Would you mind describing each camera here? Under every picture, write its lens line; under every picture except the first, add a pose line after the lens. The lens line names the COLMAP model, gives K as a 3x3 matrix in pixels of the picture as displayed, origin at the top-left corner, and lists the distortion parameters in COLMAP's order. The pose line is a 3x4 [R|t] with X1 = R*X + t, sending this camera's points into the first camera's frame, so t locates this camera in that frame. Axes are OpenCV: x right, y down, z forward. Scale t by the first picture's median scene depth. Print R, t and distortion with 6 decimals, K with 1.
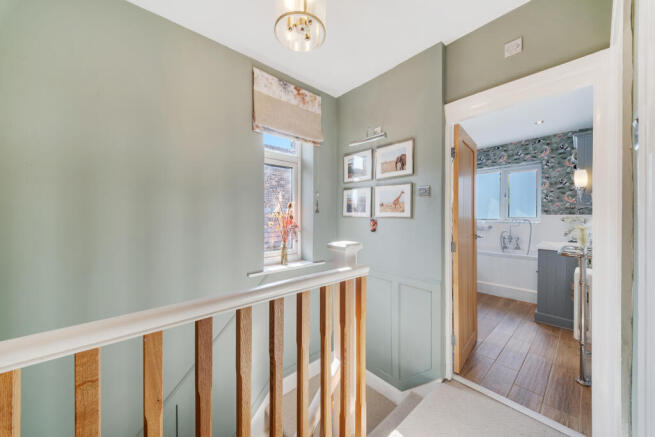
lens RADIAL K [[231.3, 0, 325.9], [0, 231.3, 219.1], [0, 0, 1]] dist [0.006293, -0.002305]
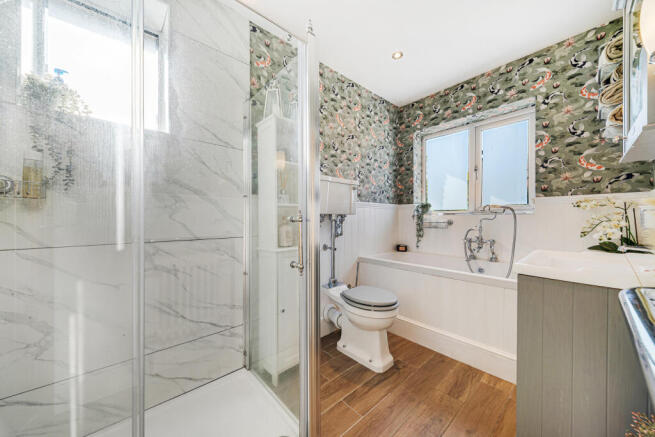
lens RADIAL K [[231.3, 0, 324.8], [0, 231.3, 220.7], [0, 0, 1]] dist [0.006293, -0.002305]
pose [[0.999986, 0.003236, -0.004291, 0.452231], [-0.003279, 0.999944, -0.010048, 0.042385], [0.004258, 0.010062, 0.999940, 0.471358]]
